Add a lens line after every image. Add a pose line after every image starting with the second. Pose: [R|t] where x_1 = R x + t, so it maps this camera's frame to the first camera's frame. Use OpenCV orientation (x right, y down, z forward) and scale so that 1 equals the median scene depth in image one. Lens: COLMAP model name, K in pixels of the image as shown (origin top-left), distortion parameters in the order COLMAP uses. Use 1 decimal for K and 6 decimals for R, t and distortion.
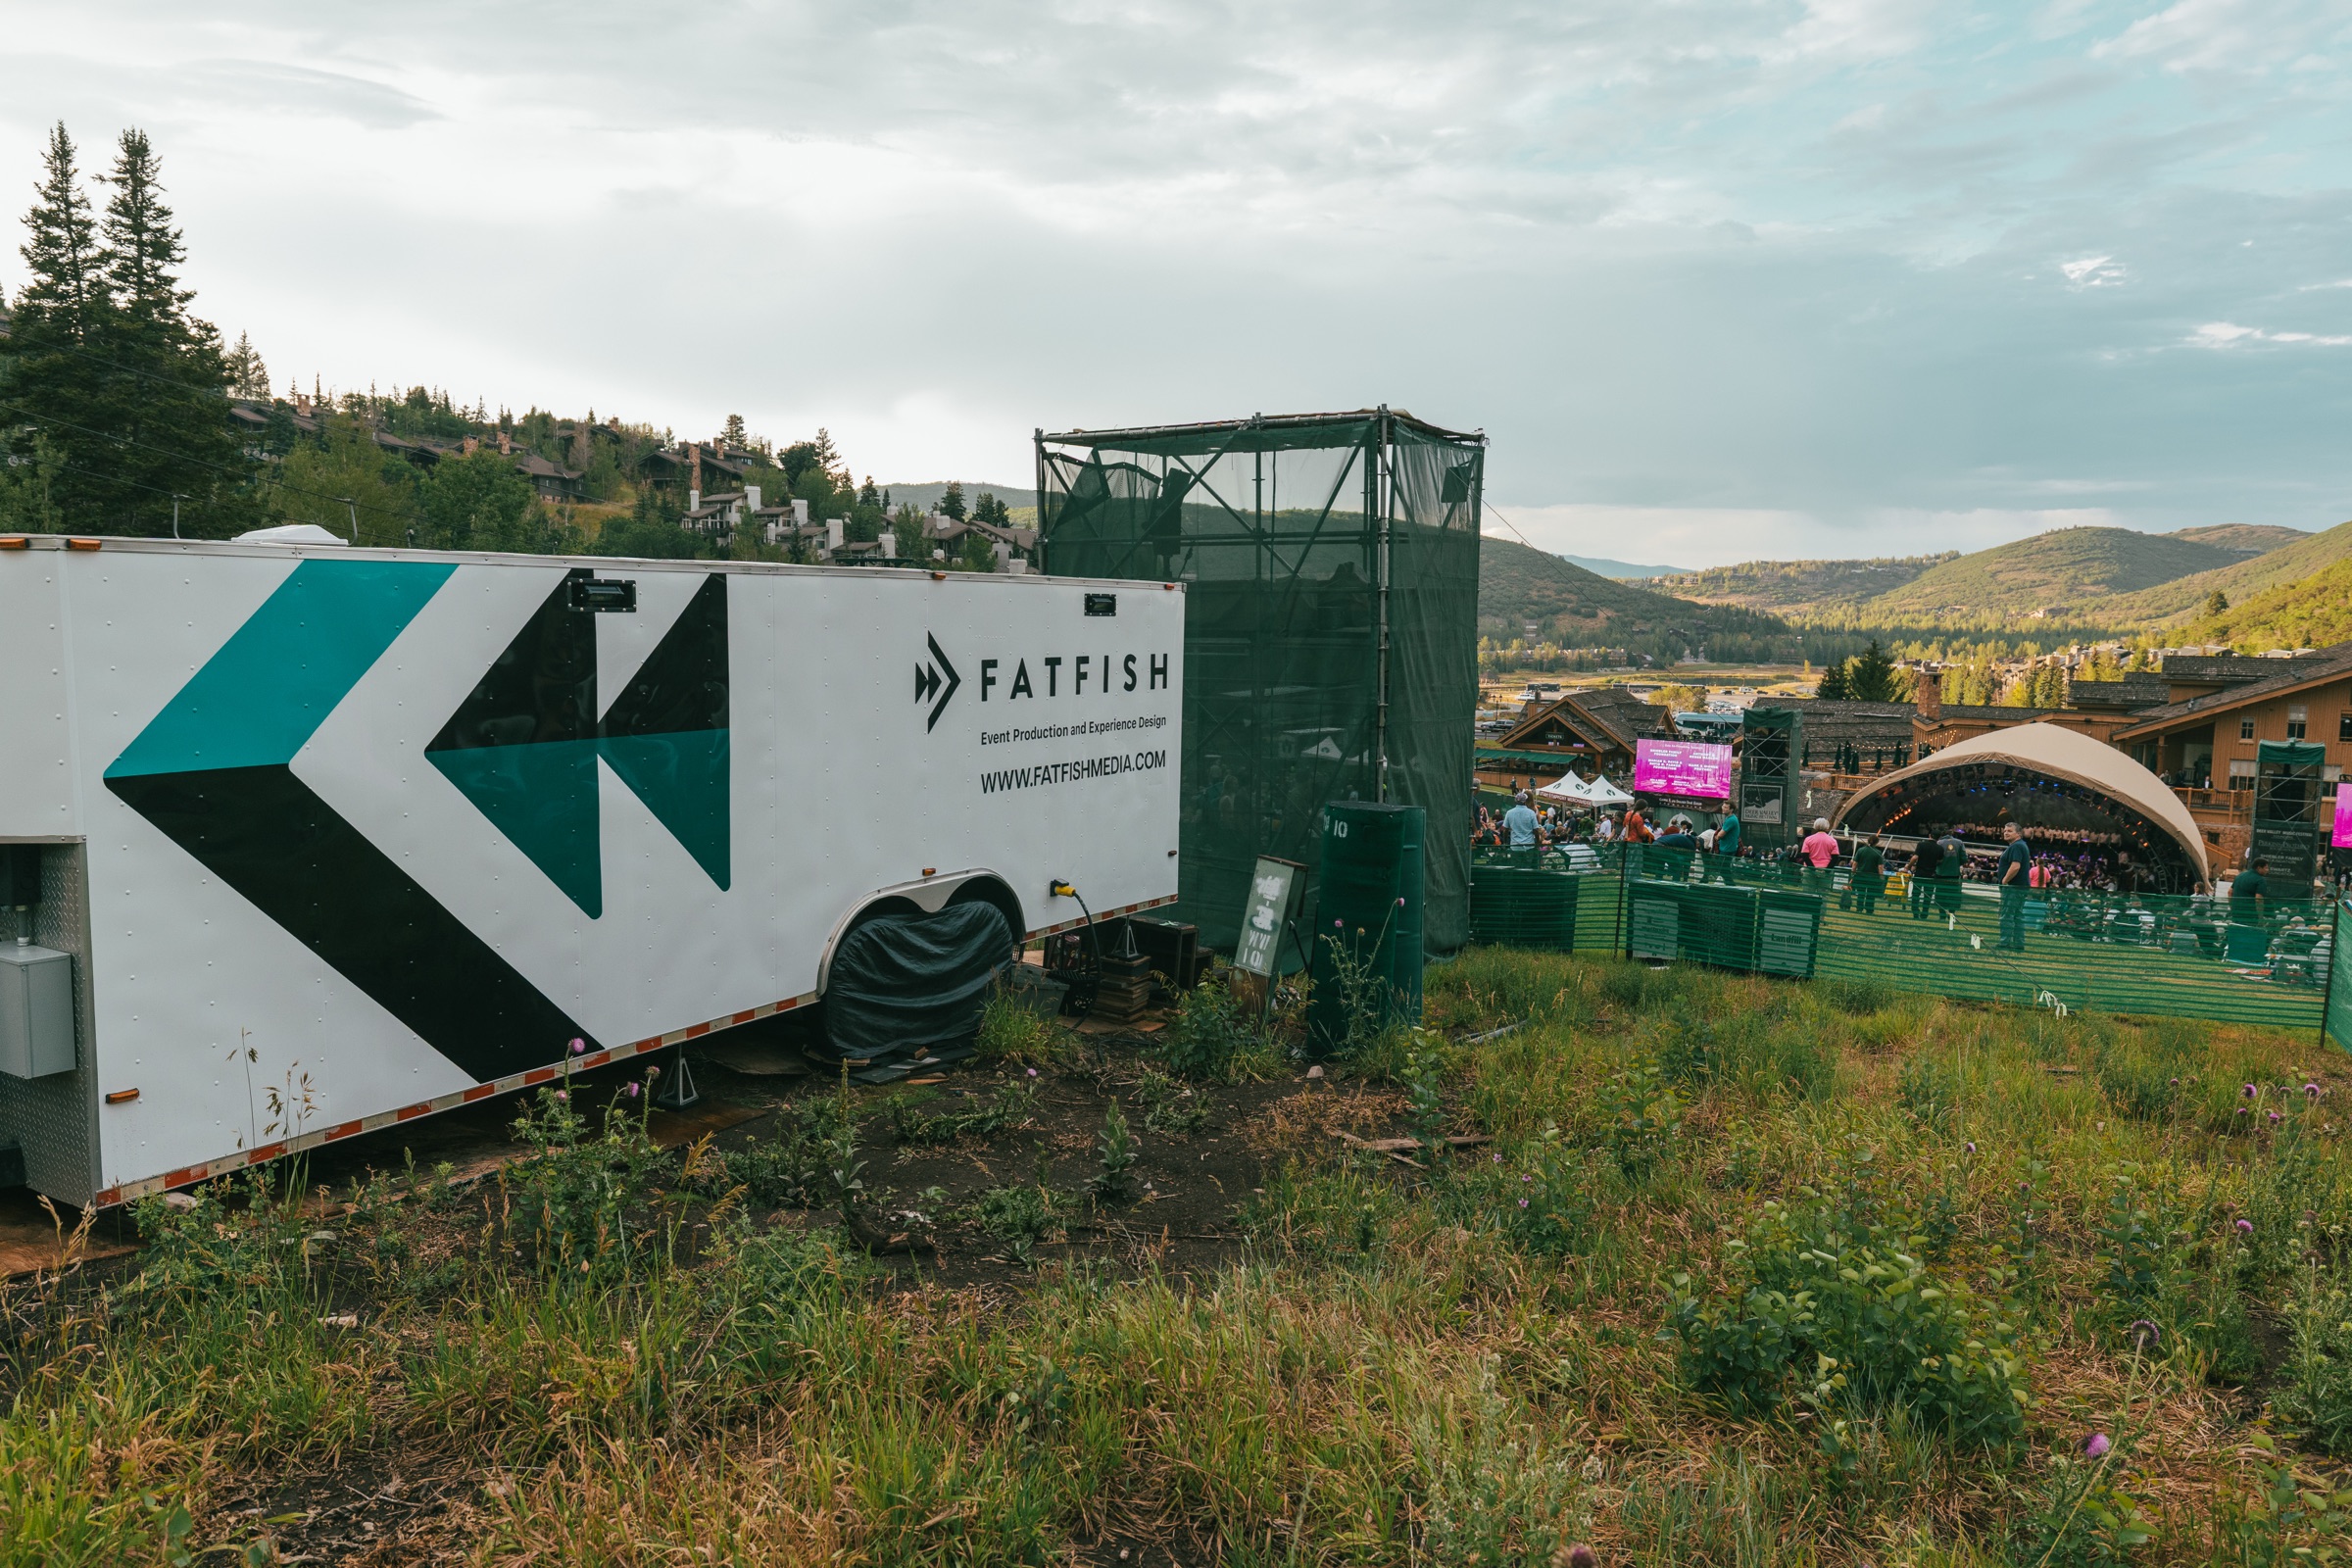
lens RADIAL K [[1643.8, 0, 1174.4], [0, 1643.8, 790.0], [0, 0, 1]] dist [0.000415, -0.000996]
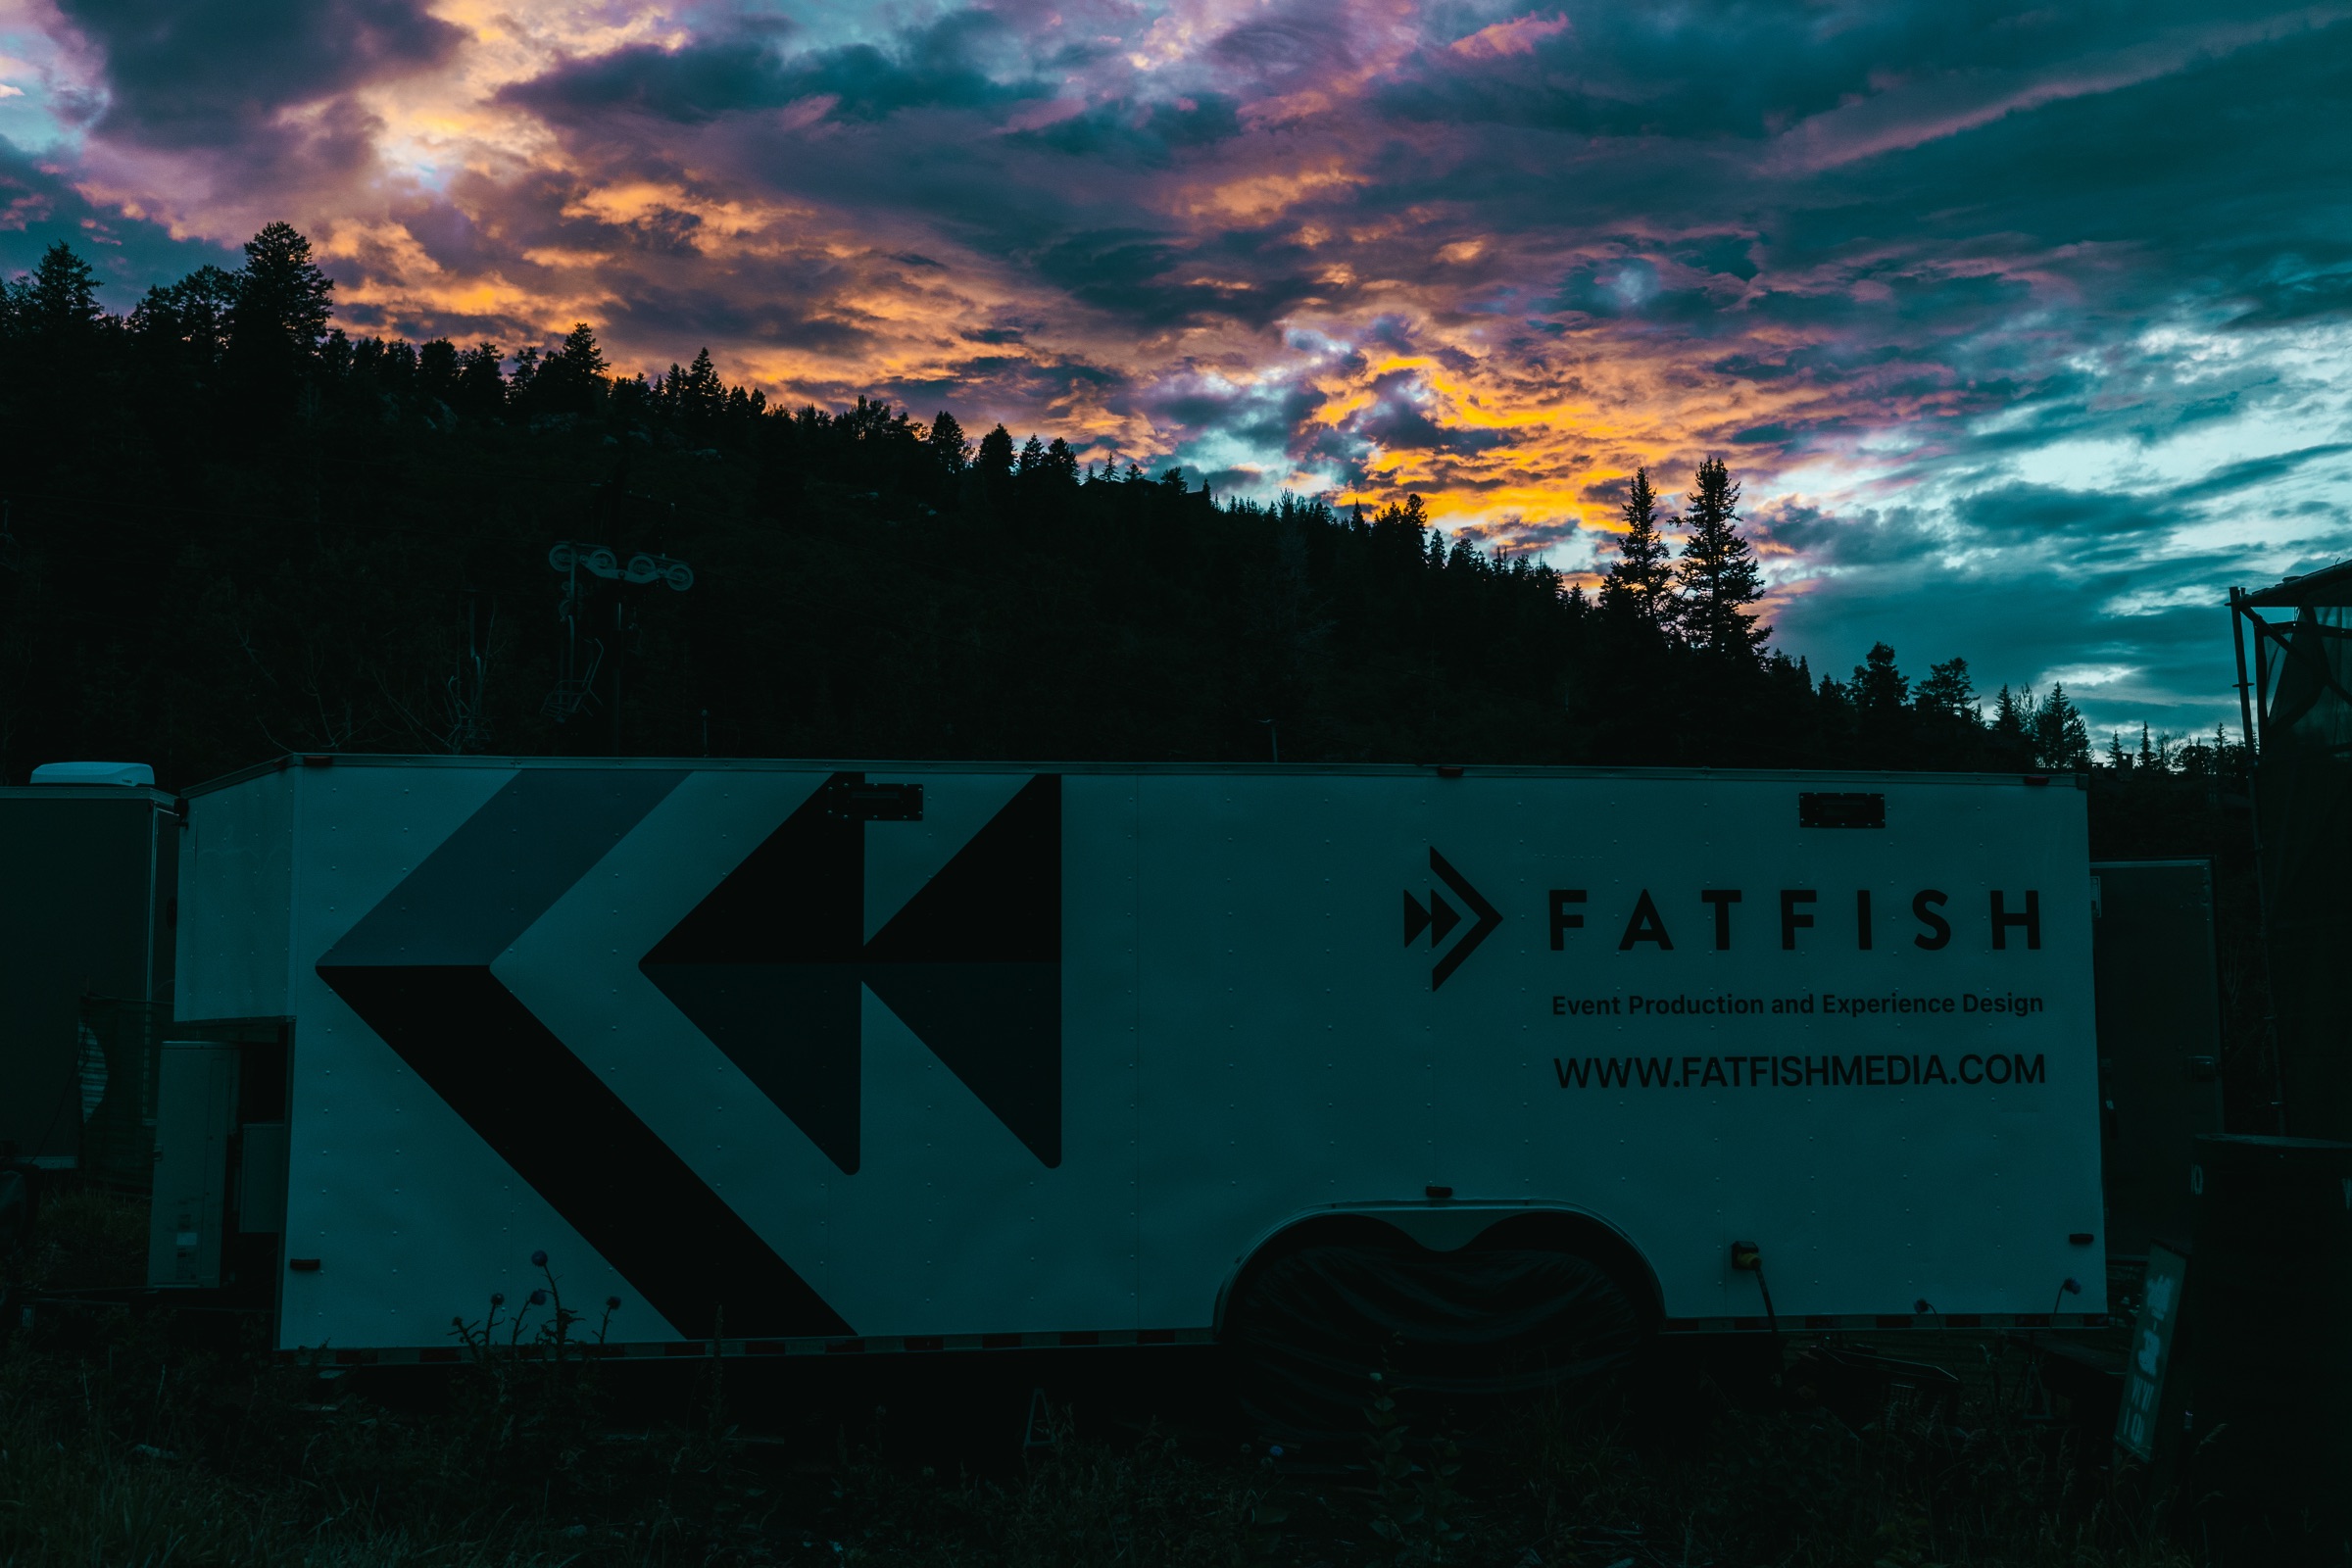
lens RADIAL K [[2305.2, 0, 1177.1], [0, 2305.2, 778.8], [0, 0, 1]] dist [0.002461, 0.000000]
pose [[0.609850, -0.103515, -0.785728, 0.529171], [-0.075489, 0.979338, -0.187613, 0.065492], [0.788914, 0.173729, 0.589435, 0.287297]]
